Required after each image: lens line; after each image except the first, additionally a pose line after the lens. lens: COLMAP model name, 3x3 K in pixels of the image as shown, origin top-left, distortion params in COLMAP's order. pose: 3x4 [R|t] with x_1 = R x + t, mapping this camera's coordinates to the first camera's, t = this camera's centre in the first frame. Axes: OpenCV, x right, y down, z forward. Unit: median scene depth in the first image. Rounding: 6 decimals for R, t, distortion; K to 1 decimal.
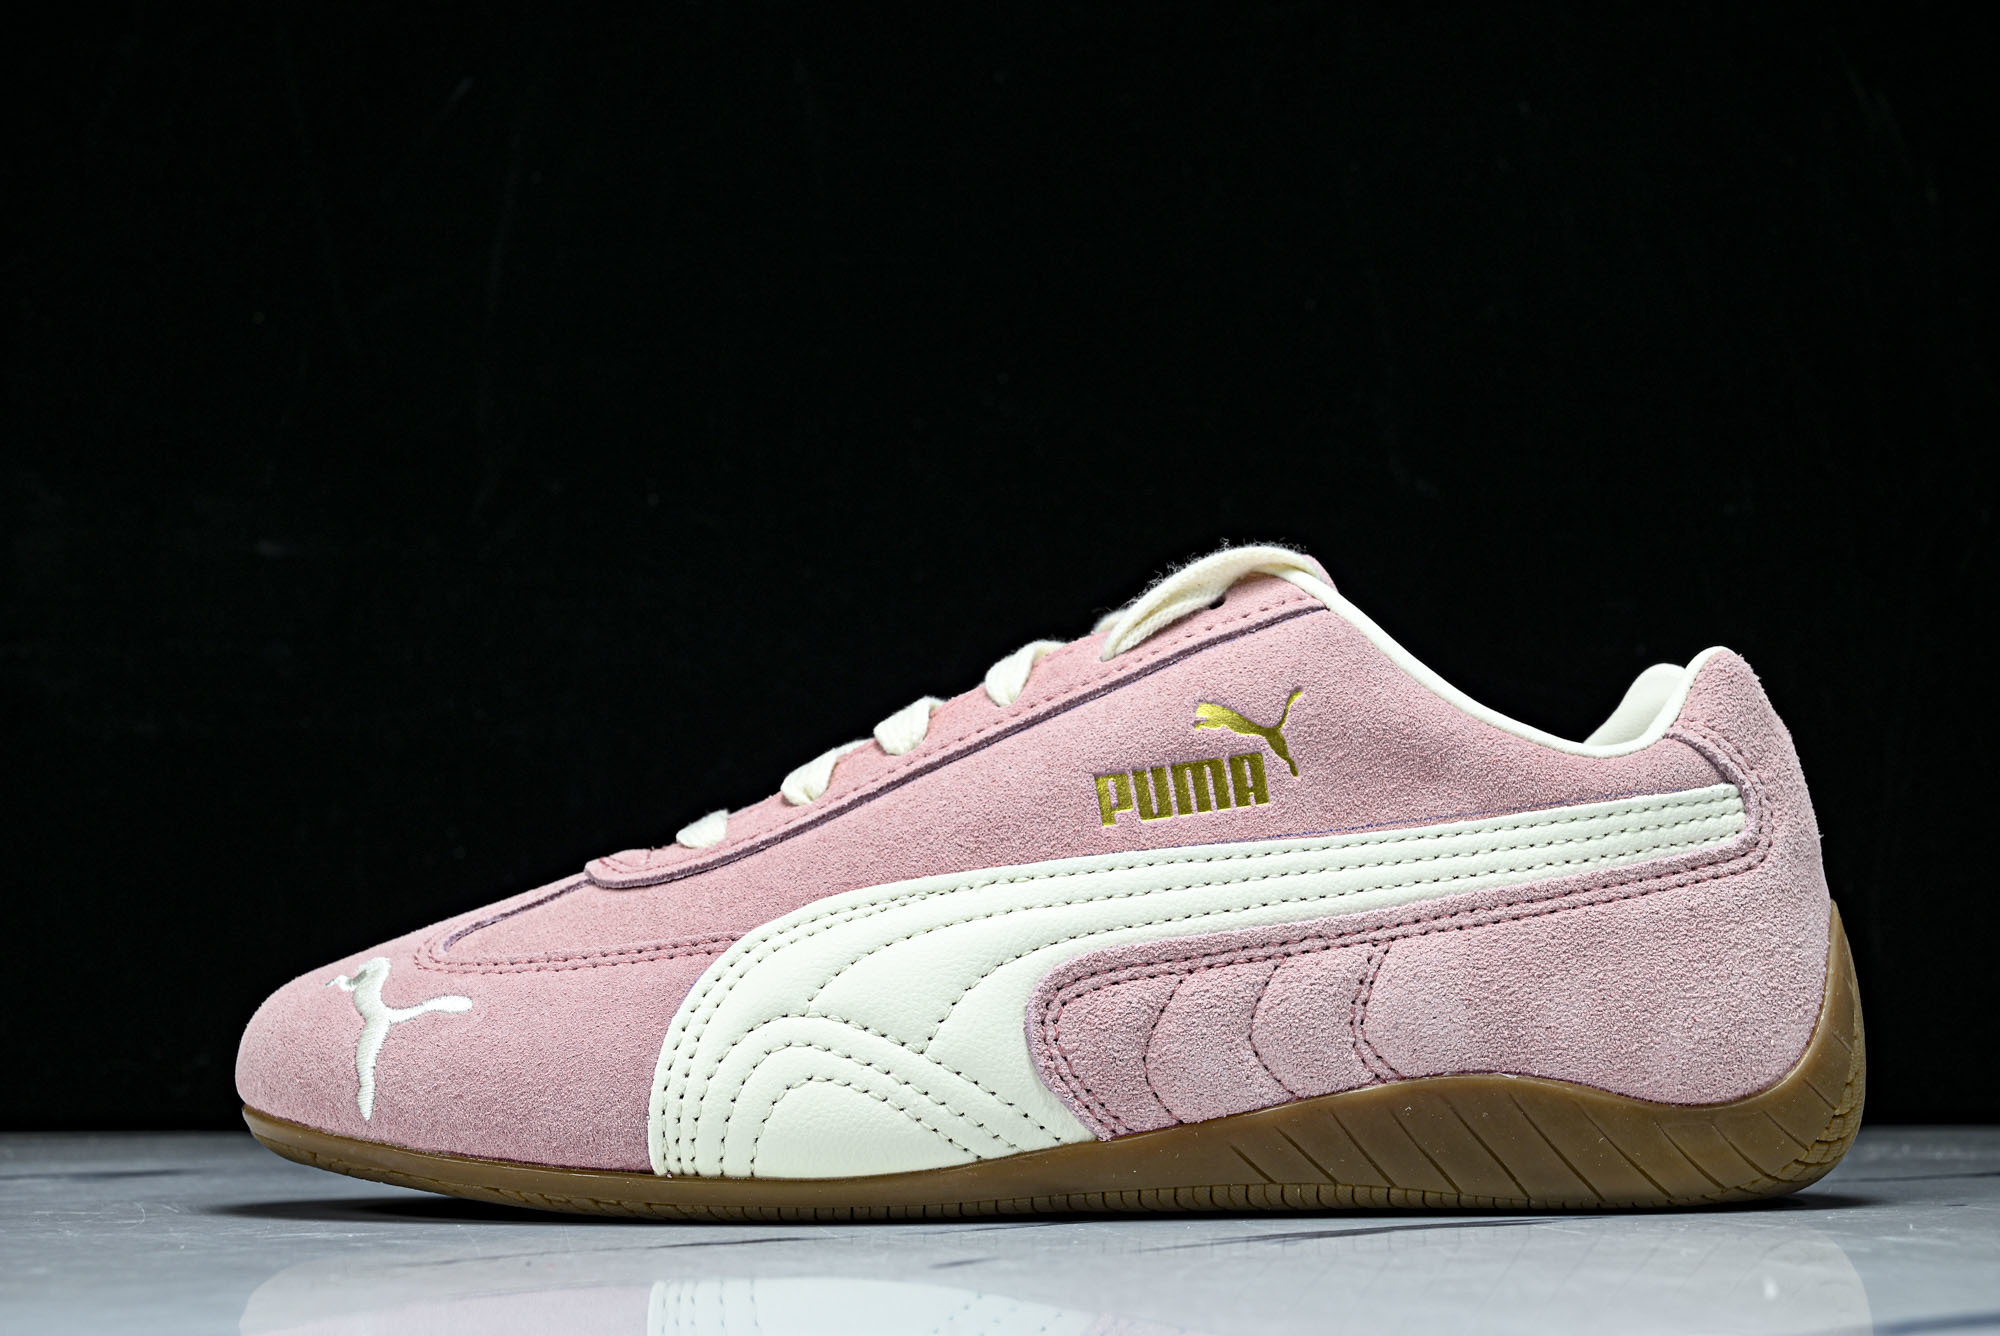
lens RADIAL K [[3645.4, 0, 1009.0], [0, 3645.4, 681.0], [0, 0, 1]] dist [0.026428, 0.000000]
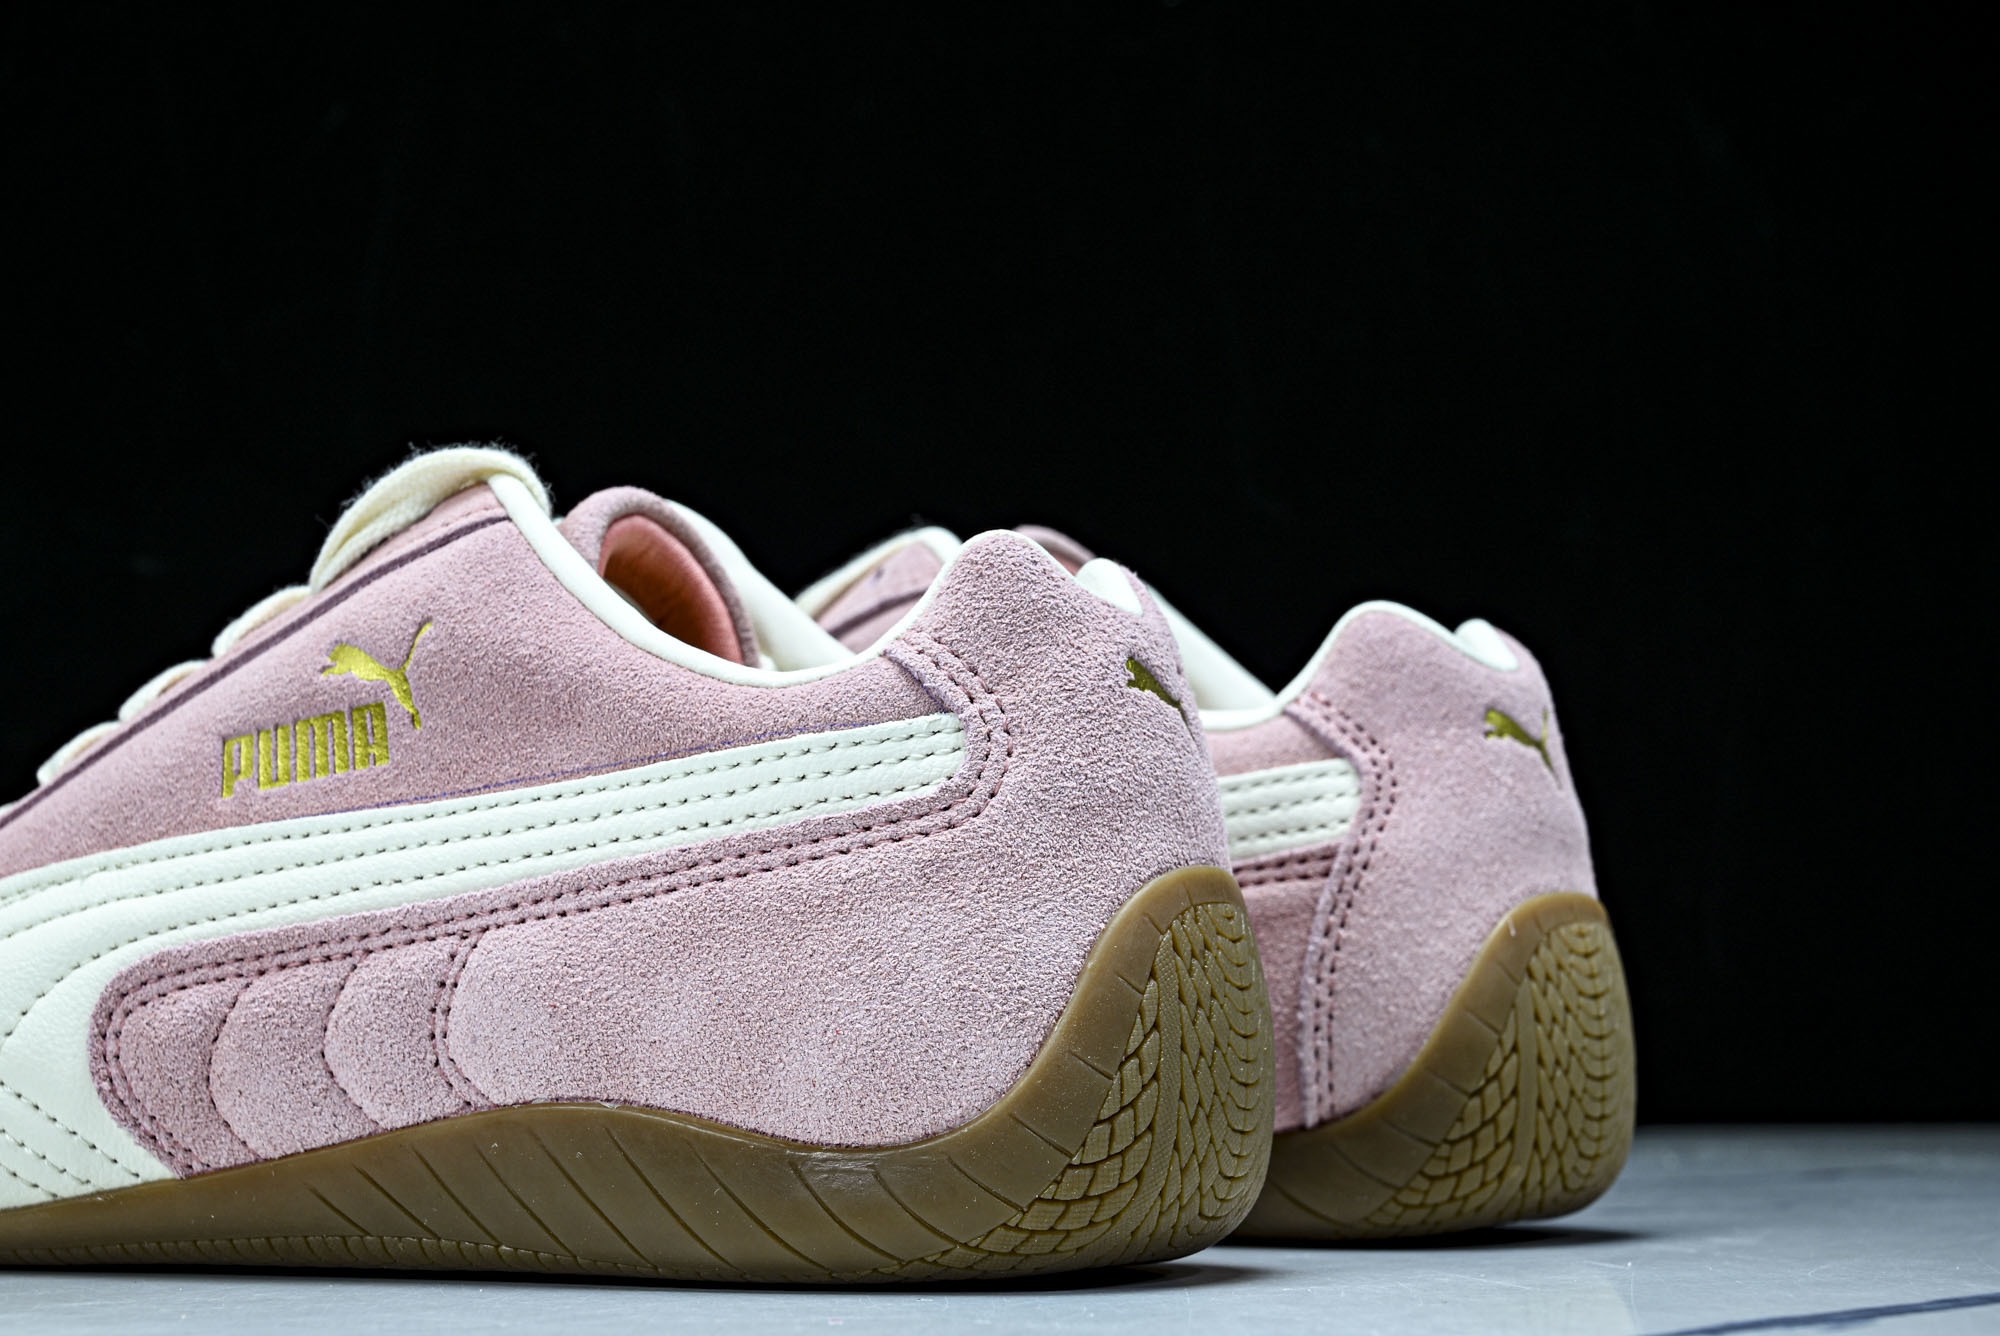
lens RADIAL K [[3523.2, 0, 1011.0], [0, 3523.2, 655.9], [0, 0, 1]] dist [0.018282, 0.000000]
pose [[0.859877, -0.053287, -0.507713, 0.598765], [0.047401, 0.998575, -0.024526, 0.036143], [0.508296, -0.002976, 0.861177, 0.406445]]
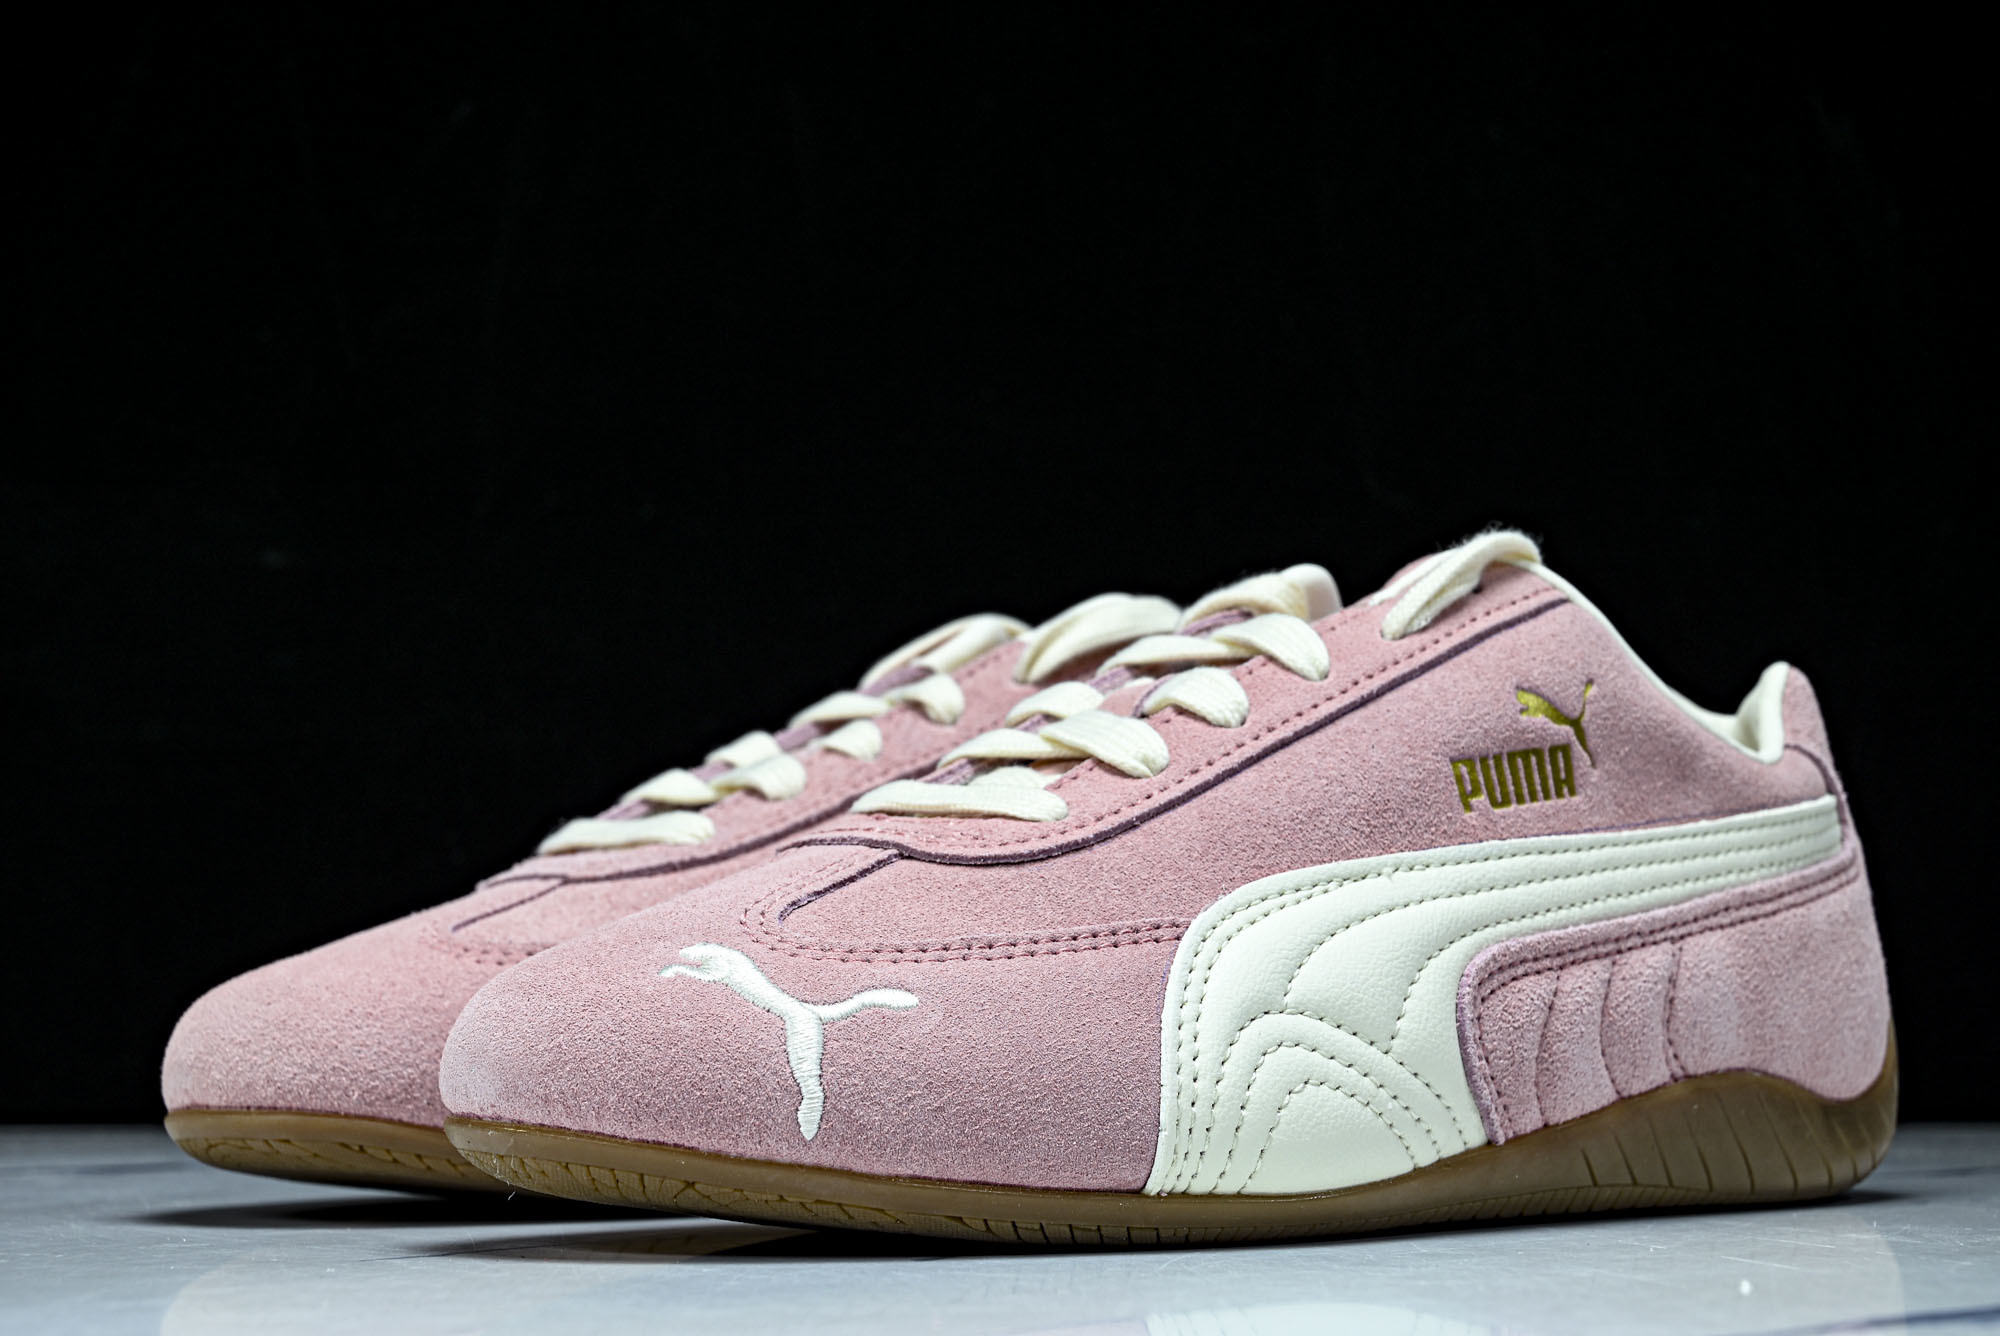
lens RADIAL K [[3523.2, 0, 1014.3], [0, 3523.2, 665.4], [0, 0, 1]] dist [0.018282, 0.000000]
pose [[0.795213, 0.061838, 0.603169, -0.630743], [-0.047982, 0.998084, -0.039067, 0.043478], [-0.604429, 0.002126, 0.796656, 0.347435]]
